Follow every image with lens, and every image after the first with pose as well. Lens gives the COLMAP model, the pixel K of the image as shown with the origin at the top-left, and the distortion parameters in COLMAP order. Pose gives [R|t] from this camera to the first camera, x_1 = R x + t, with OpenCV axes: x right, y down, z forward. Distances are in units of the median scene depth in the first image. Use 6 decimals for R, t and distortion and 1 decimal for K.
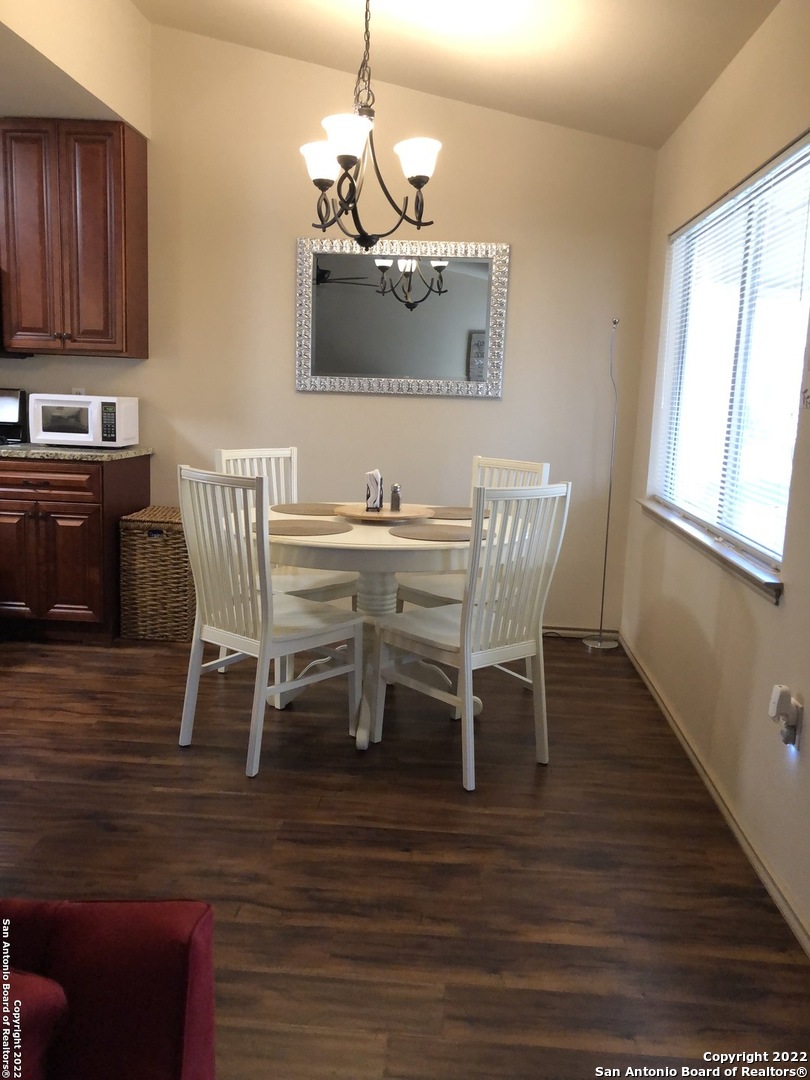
lens RADIAL K [[889.9, 0, 403.2], [0, 889.9, 536.3], [0, 0, 1]] dist [0.030982, -0.027918]
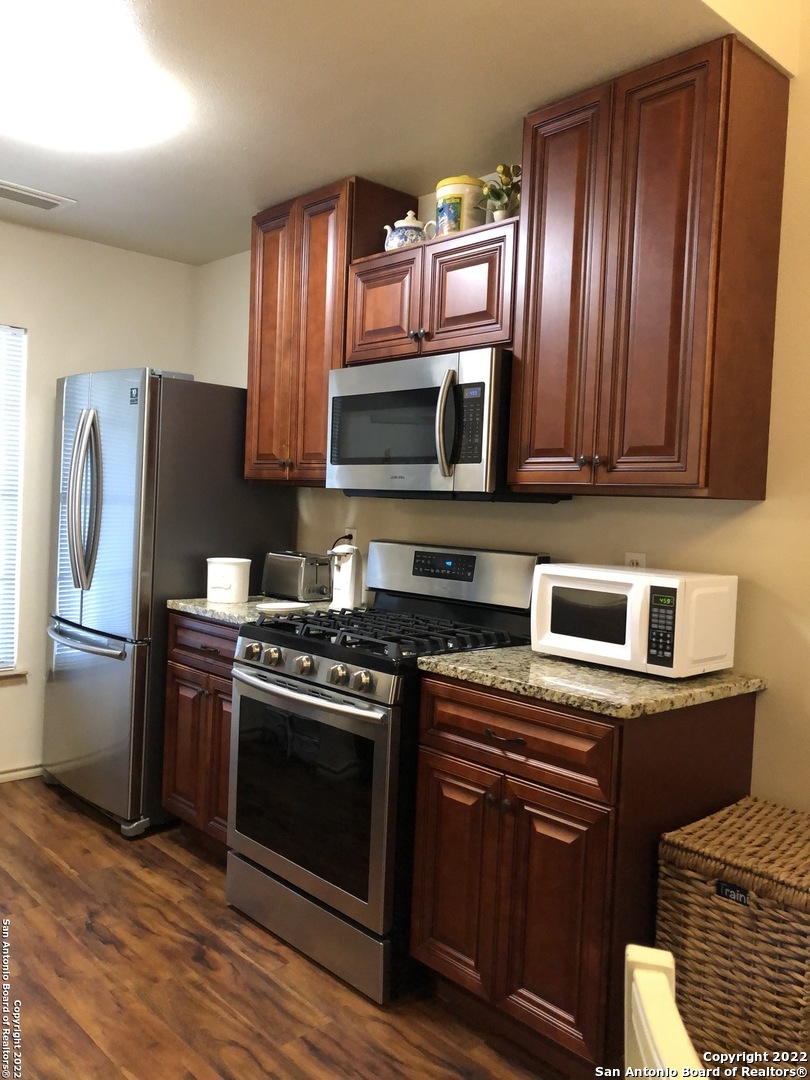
lens RADIAL K [[889.9, 0, 405.7], [0, 889.9, 532.4], [0, 0, 1]] dist [0.030982, -0.027918]
pose [[0.725532, 0.011615, -0.688090, -0.093273], [-0.120916, 0.986455, -0.110845, -0.108252], [0.677482, 0.163623, 0.717109, 0.544682]]
